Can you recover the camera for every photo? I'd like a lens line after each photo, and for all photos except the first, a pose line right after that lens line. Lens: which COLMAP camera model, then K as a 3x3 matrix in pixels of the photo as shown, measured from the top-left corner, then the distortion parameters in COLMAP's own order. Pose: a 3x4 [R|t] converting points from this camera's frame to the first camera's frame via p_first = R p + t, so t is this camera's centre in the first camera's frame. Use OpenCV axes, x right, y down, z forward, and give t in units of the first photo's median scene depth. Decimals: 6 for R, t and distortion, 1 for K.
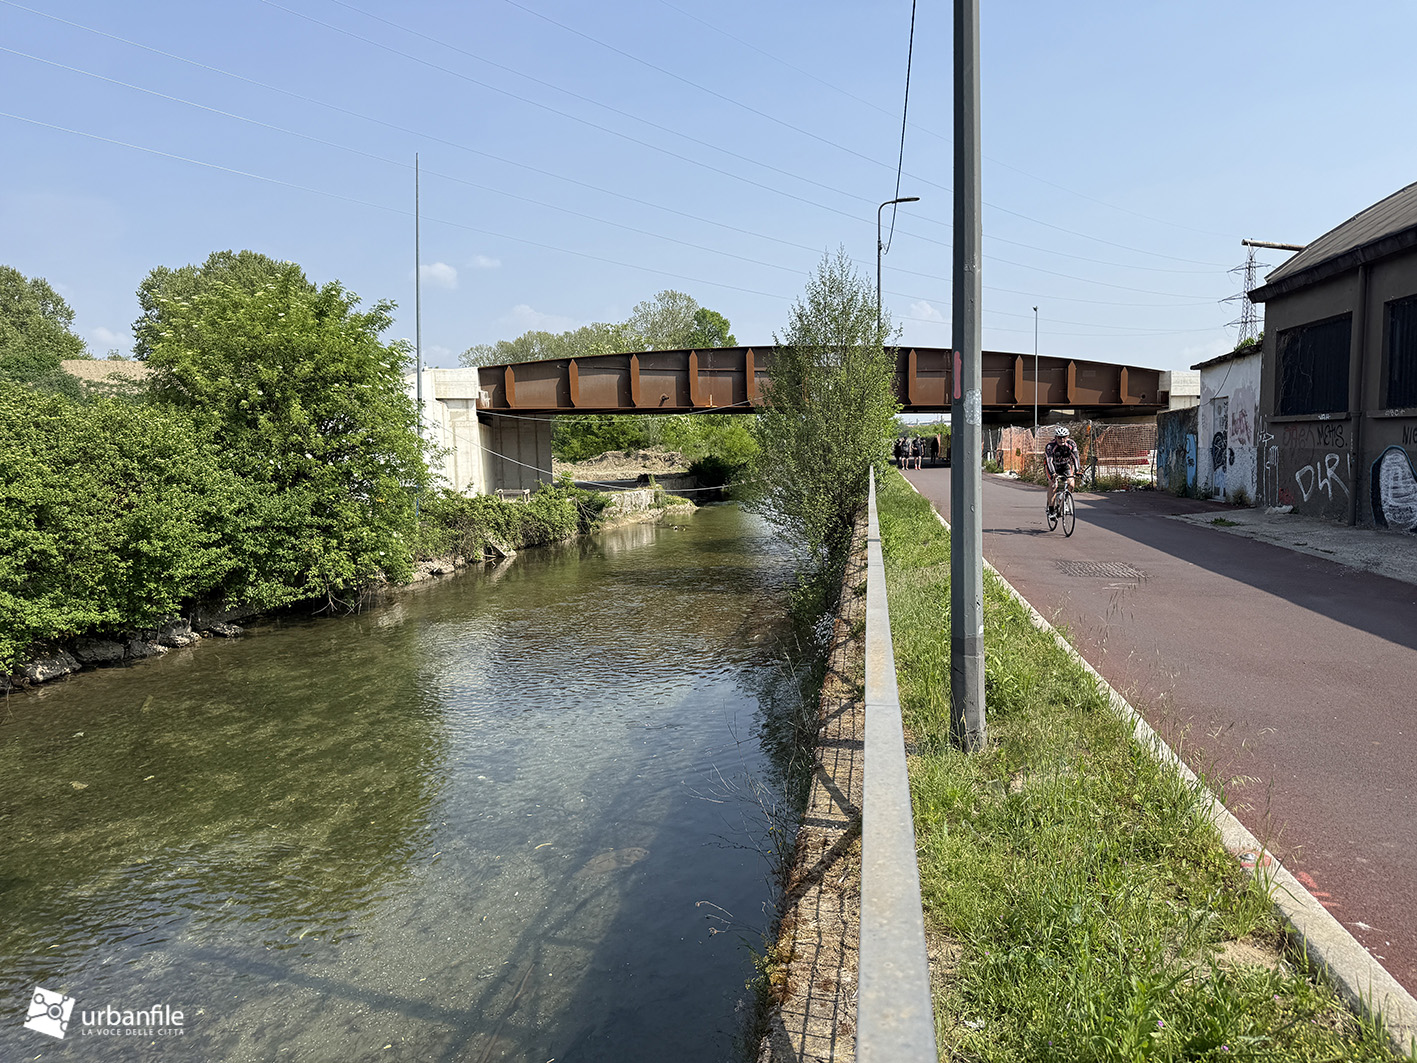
lens RADIAL K [[988.7, 0, 714.0], [0, 988.7, 533.6], [0, 0, 1]] dist [0.055888, -0.058241]
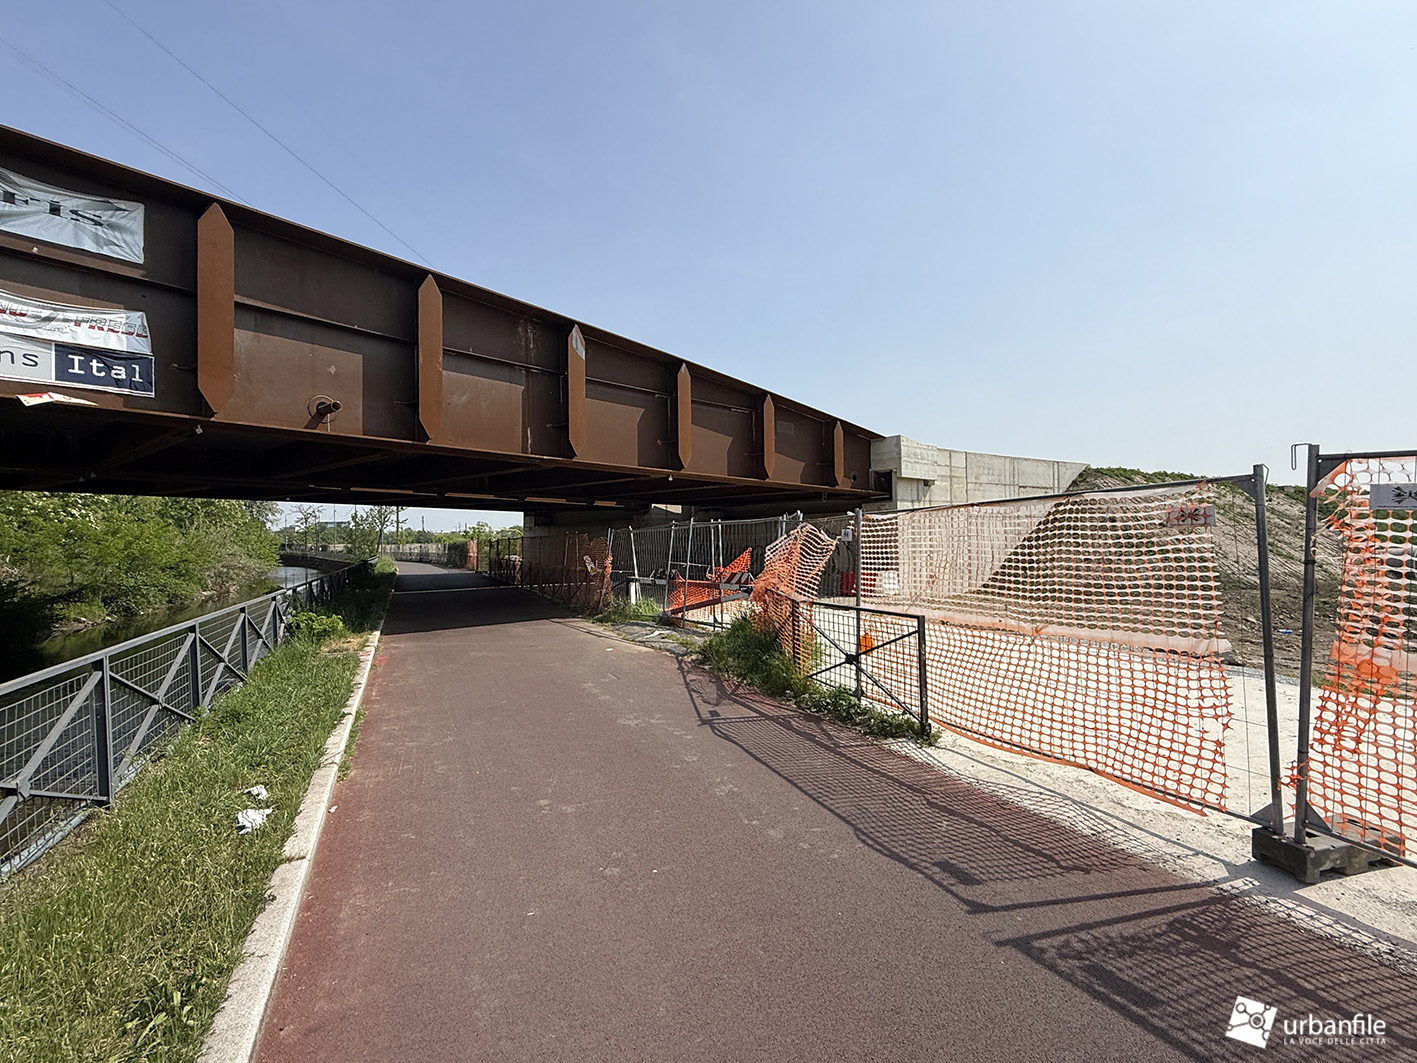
lens RADIAL K [[666.2, 0, 715.0], [0, 666.2, 527.4], [0, 0, 1]] dist [0.002364, -0.001746]
pose [[0.830093, 0.020877, 0.557234, 0.155079], [0.046042, 0.993321, -0.105802, -0.075067], [-0.555721, 0.113482, 0.823587, 0.766435]]
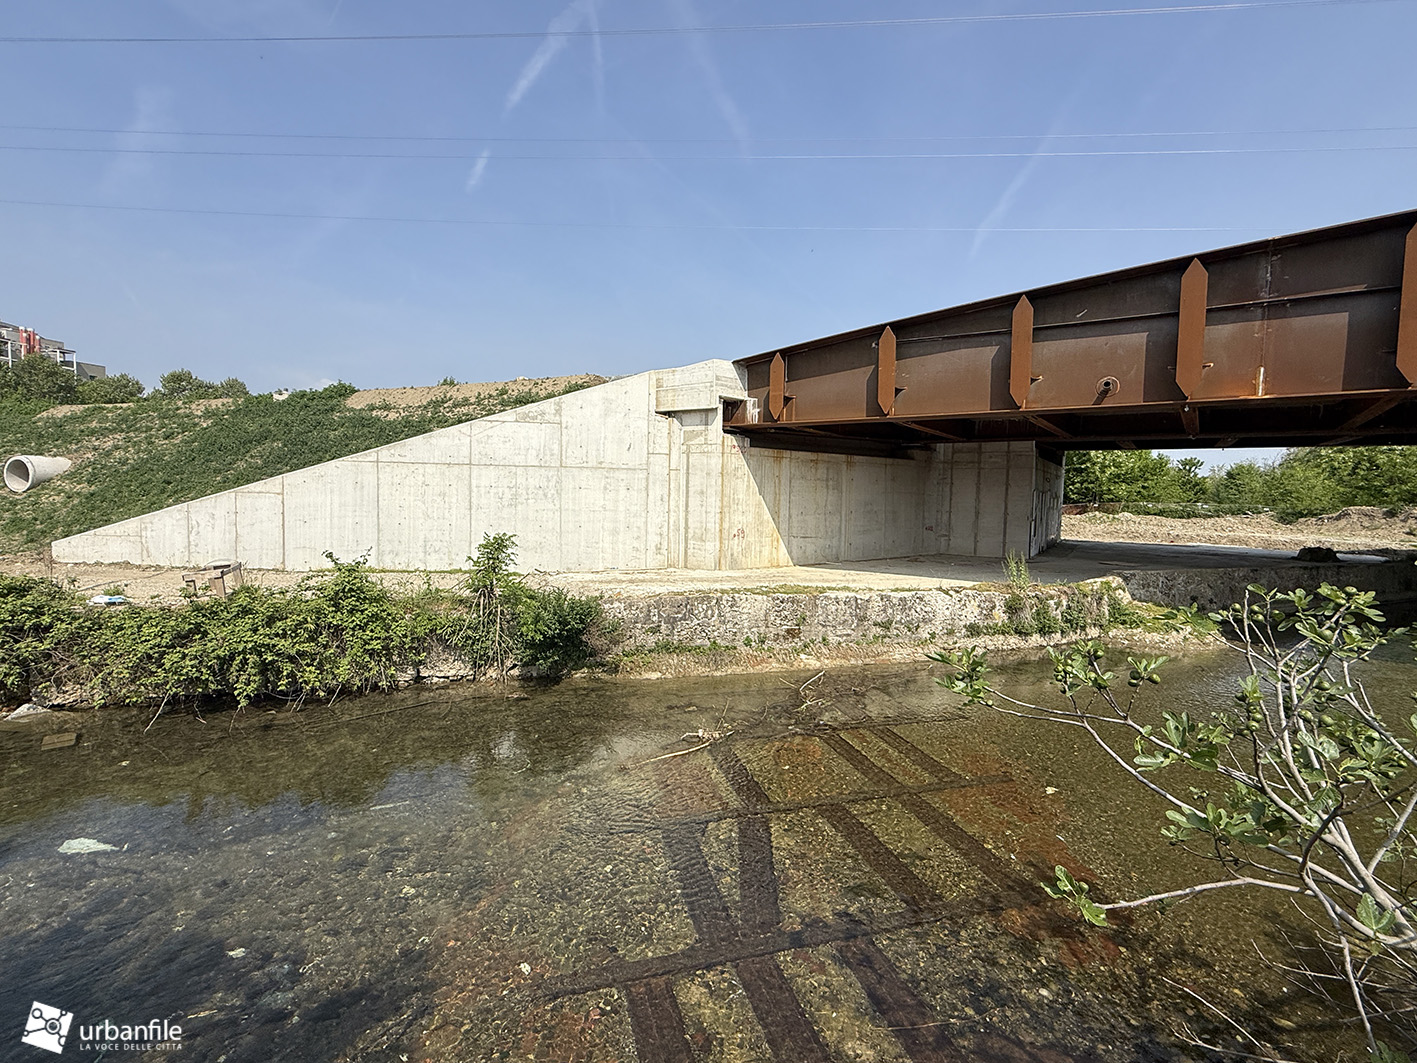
lens RADIAL K [[666.2, 0, 704.0], [0, 666.2, 527.6], [0, 0, 1]] dist [0.002364, -0.001746]
pose [[0.504985, 0.084010, -0.859030, 0.109457], [-0.107558, 0.993619, 0.033943, -0.060773], [0.856400, 0.075255, 0.510799, 0.643337]]
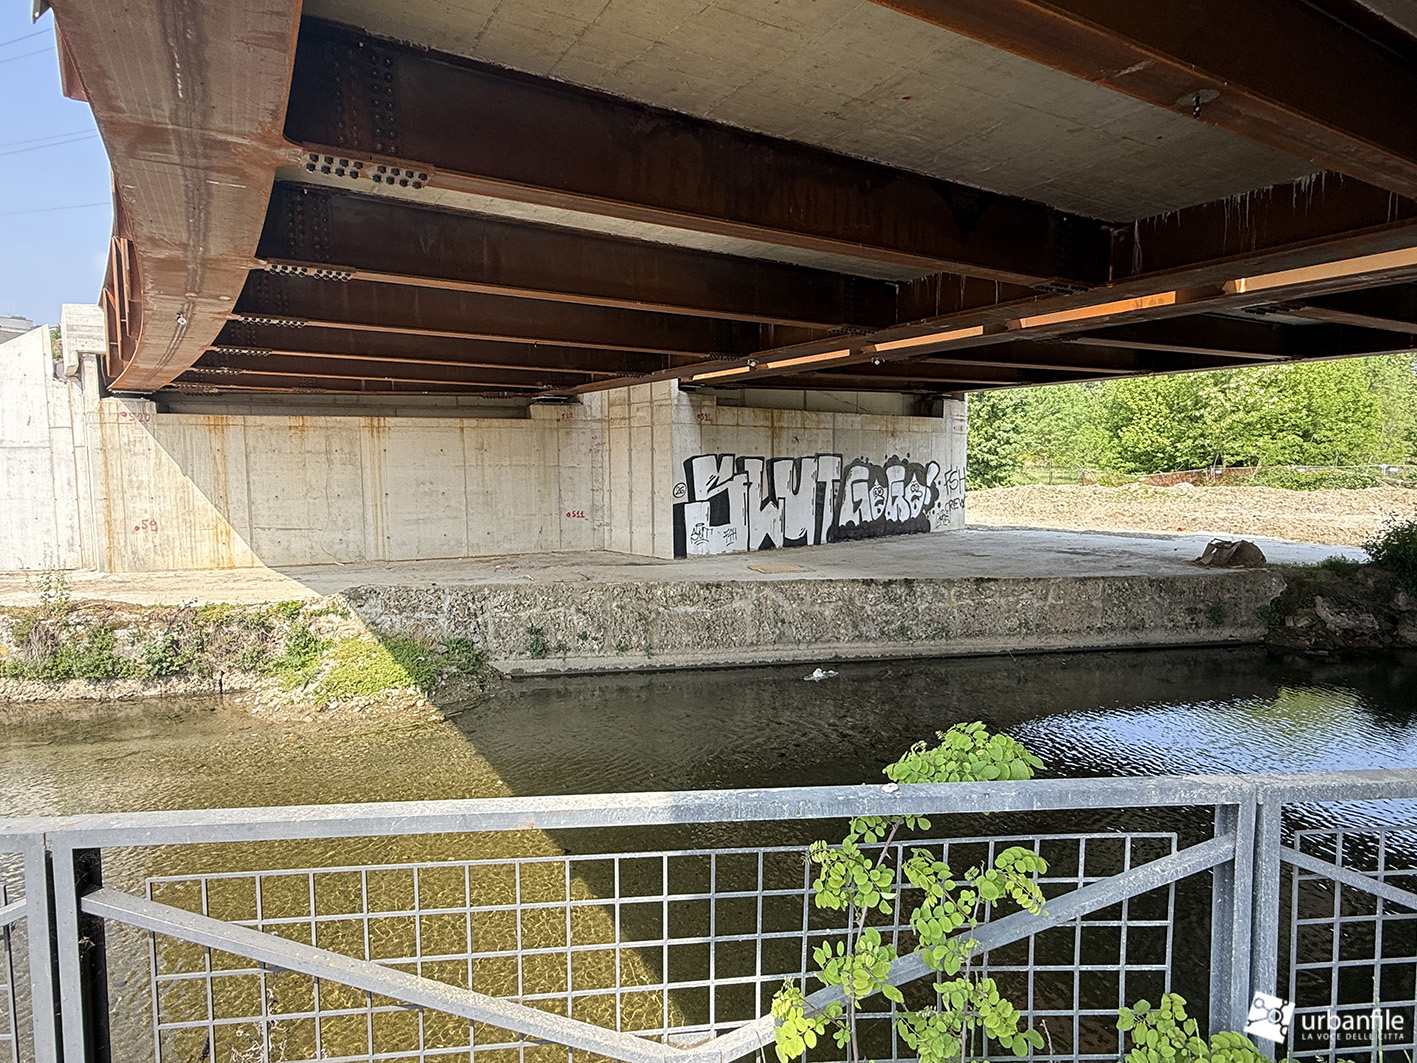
lens RADIAL K [[778.0, 0, 710.9], [0, 778.0, 531.3], [0, 0, 1]] dist [0.002819, -0.000874]
pose [[0.225103, 0.108316, -0.968296, 0.185930], [-0.082130, 0.992374, 0.091916, -0.096024], [0.970867, 0.058835, 0.232282, 1.011300]]
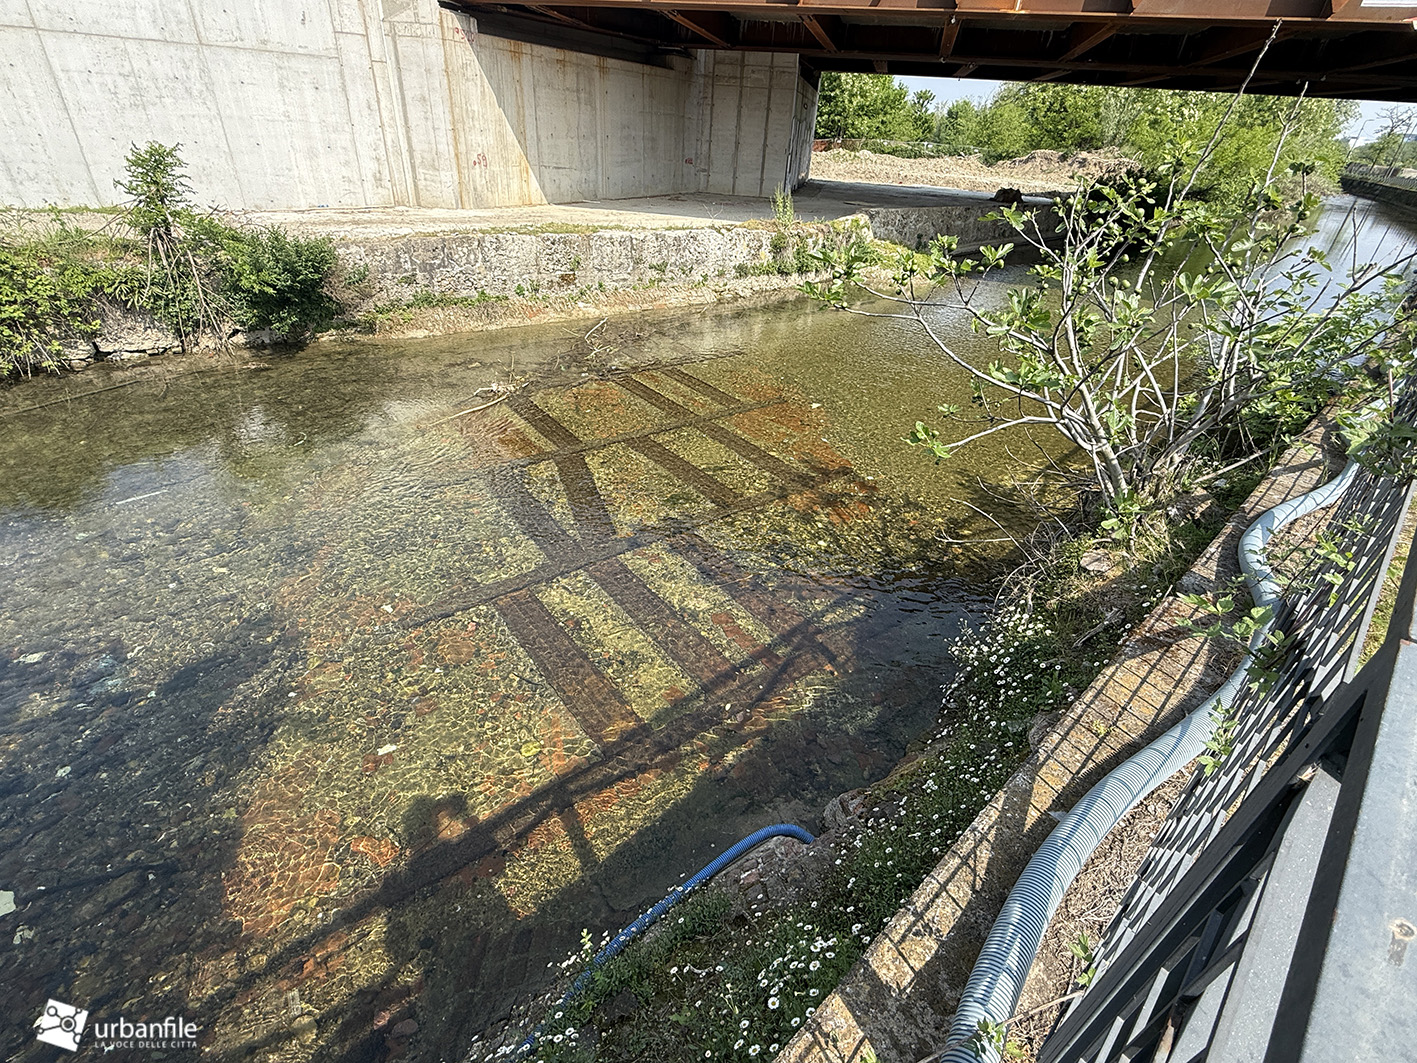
lens RADIAL K [[666.2, 0, 712.8], [0, 666.2, 531.8], [0, 0, 1]] dist [0.002364, -0.001746]
pose [[0.784549, 0.381613, -0.488728, 0.103276], [-0.132546, 0.873179, 0.469030, -0.055861], [0.605735, -0.303198, 0.735633, 0.634900]]
